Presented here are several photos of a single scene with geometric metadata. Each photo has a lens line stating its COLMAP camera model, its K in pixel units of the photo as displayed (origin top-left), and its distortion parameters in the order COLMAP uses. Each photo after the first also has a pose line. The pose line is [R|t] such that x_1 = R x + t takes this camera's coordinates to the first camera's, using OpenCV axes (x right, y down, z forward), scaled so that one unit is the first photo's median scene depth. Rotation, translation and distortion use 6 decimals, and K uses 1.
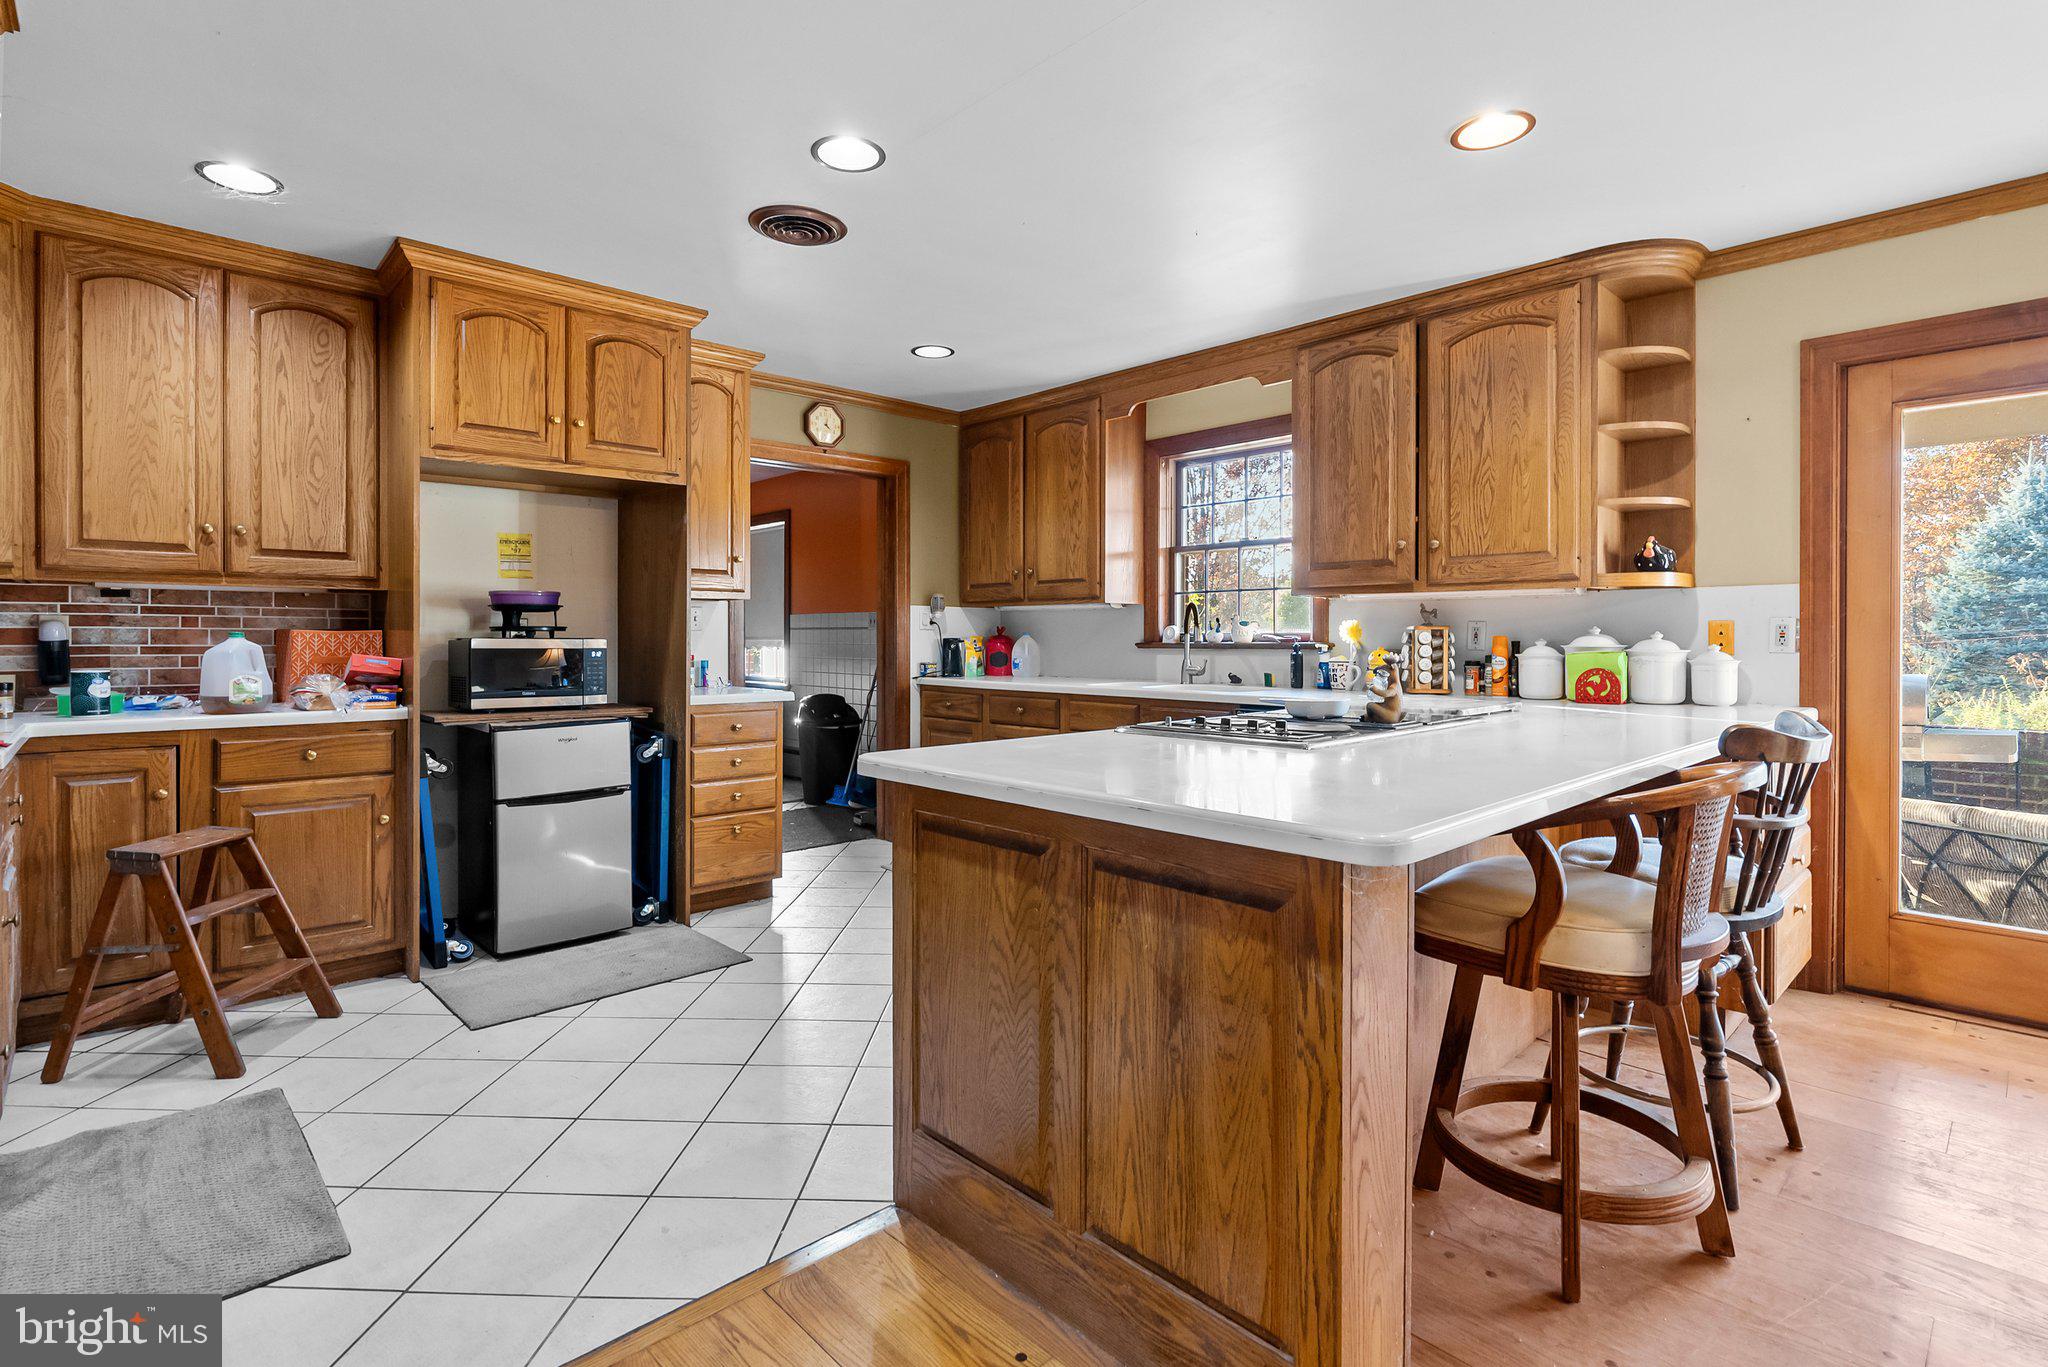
lens RADIAL K [[983.6, 0, 1024.3], [0, 983.6, 665.0], [0, 0, 1]] dist [-0.002743, 0.000597]
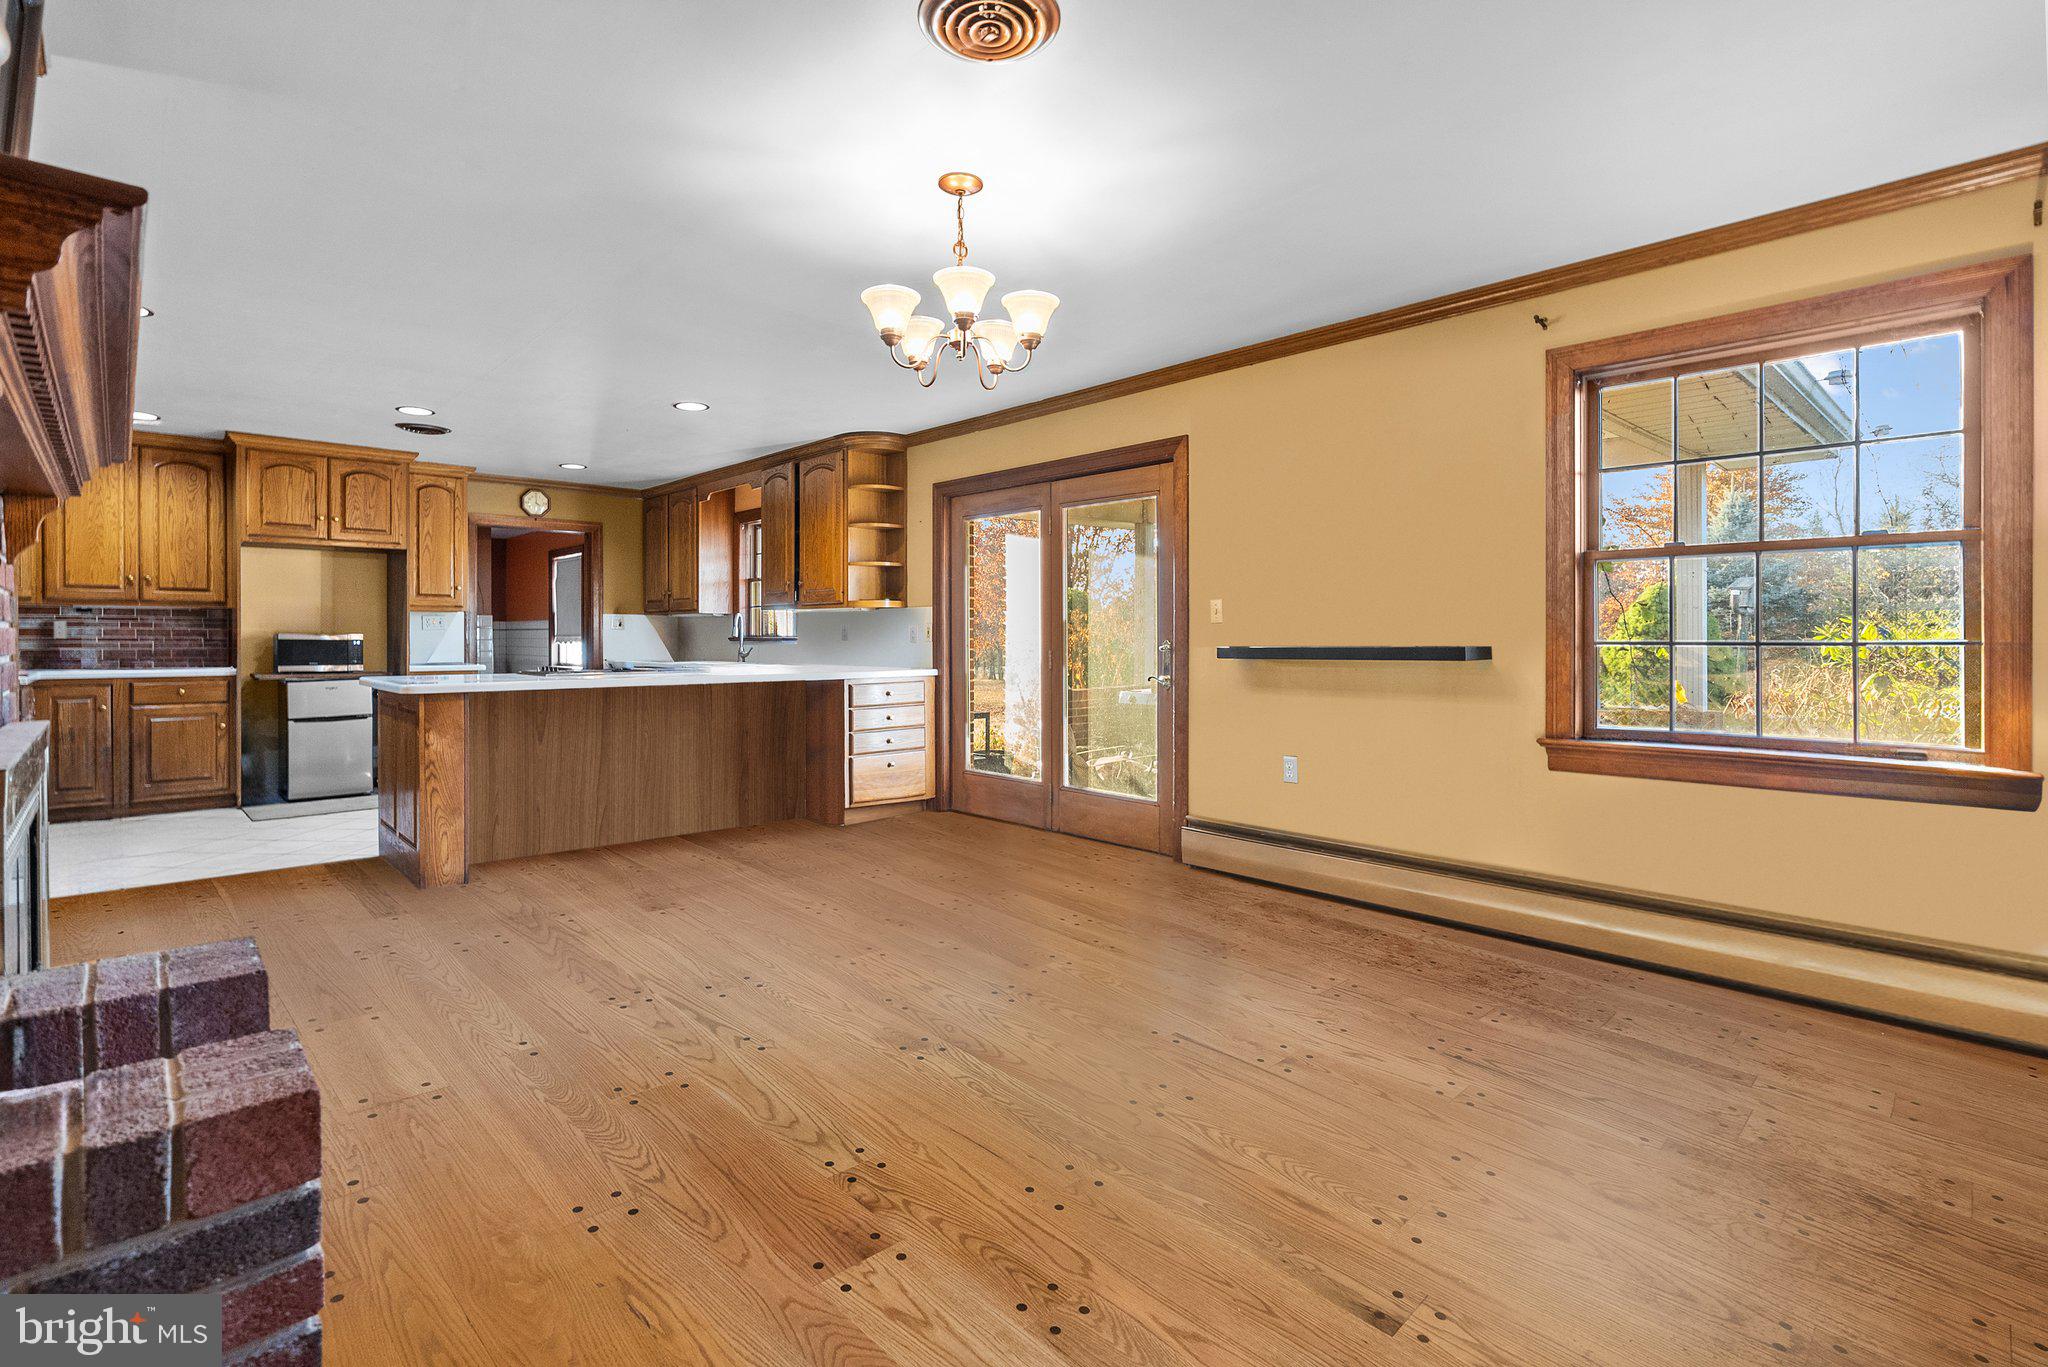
lens RADIAL K [[948.9, 0, 1023.4], [0, 948.9, 666.4], [0, 0, 1]] dist [-0.001493, 0.000413]
pose [[1.000000, 0.000513, 0.000479, 0.895979], [-0.000514, 0.999995, 0.002990, 0.030592], [-0.000477, -0.002991, 0.999995, -0.844944]]
